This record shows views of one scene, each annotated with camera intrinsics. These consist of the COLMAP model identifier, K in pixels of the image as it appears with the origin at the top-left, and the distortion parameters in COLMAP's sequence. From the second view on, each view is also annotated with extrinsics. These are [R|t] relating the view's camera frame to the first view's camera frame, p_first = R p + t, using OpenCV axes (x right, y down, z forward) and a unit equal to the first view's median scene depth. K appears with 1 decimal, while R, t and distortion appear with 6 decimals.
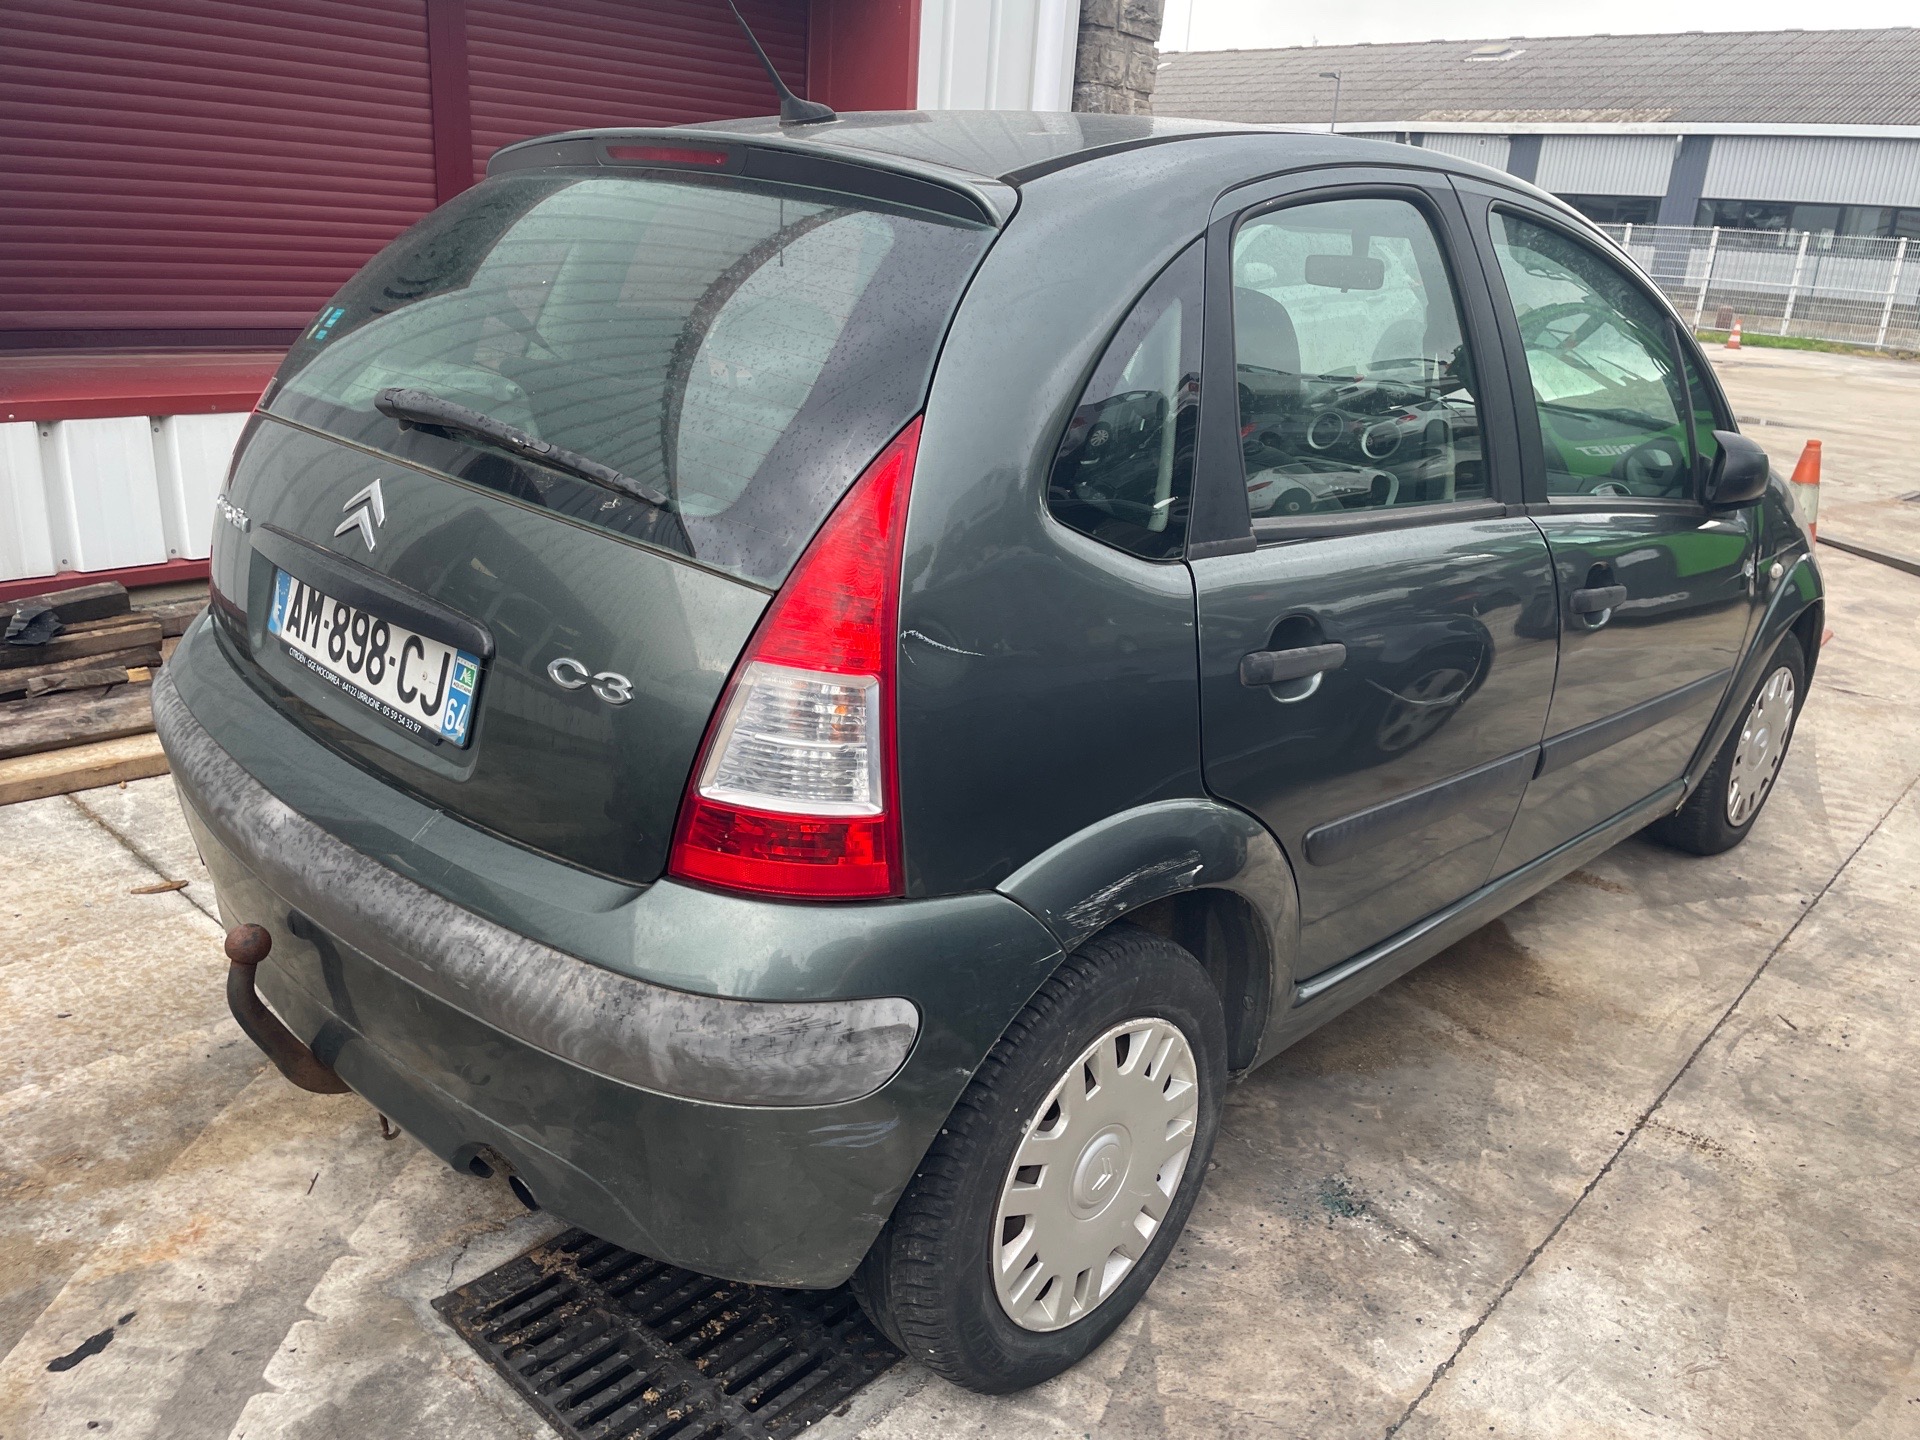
lens RADIAL K [[1494.6, 0, 1016.9], [0, 1494.6, 717.1], [0, 0, 1]] dist [0.073619, -0.091527]
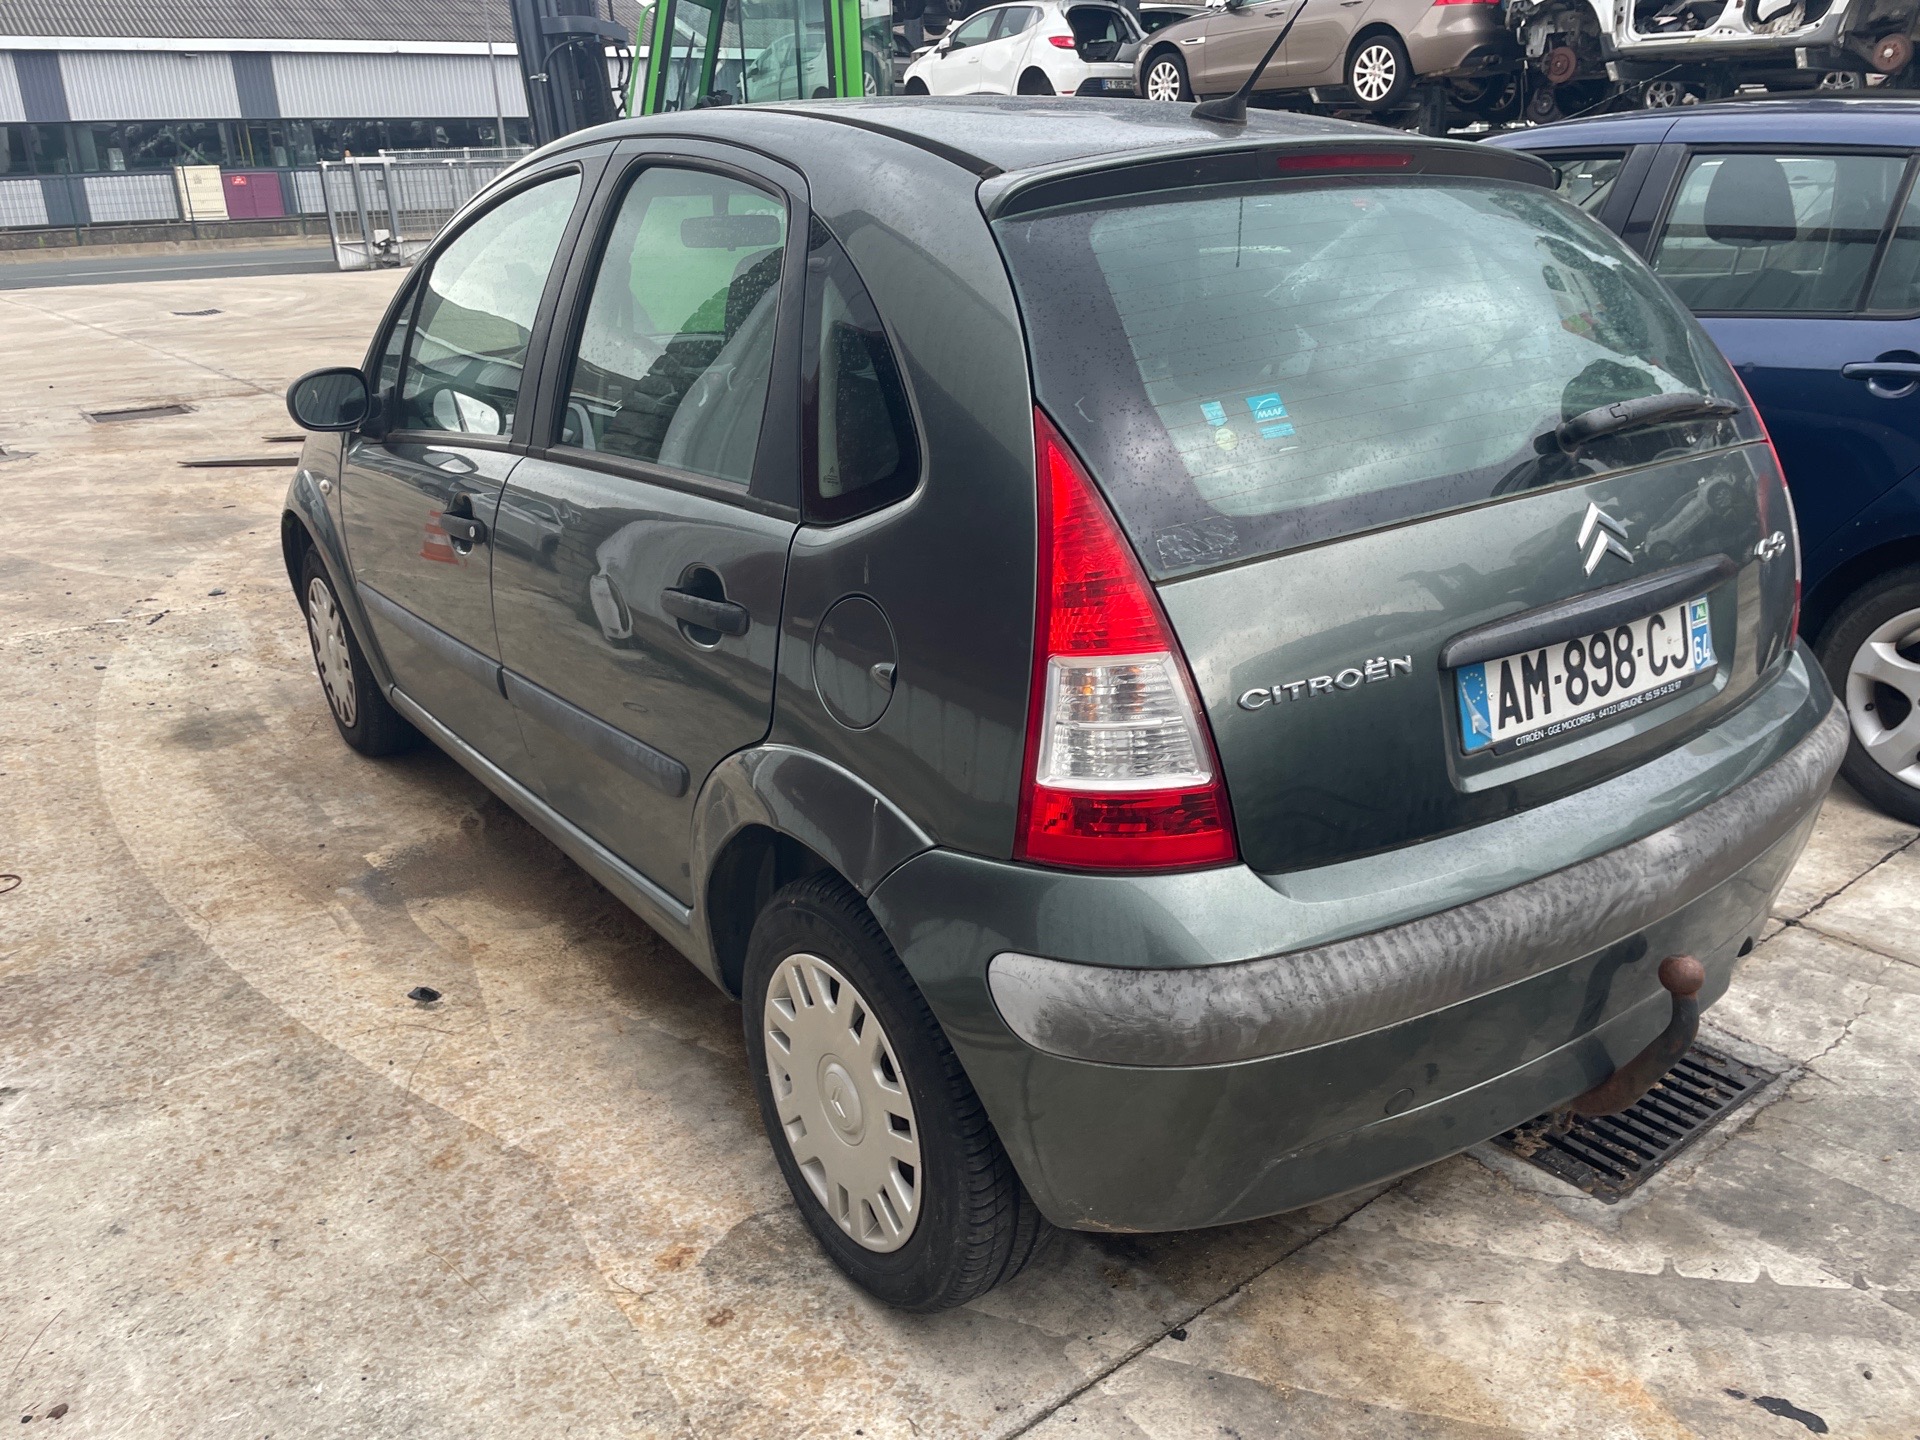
lens RADIAL K [[1494.6, 0, 974.6], [0, 1494.6, 715.9], [0, 0, 1]] dist [0.073619, -0.091527]
pose [[0.155993, -0.409468, 0.898890, -1.357494], [0.338688, 0.877034, 0.340736, -0.481915], [-0.927877, 0.251291, 0.275493, 1.072233]]
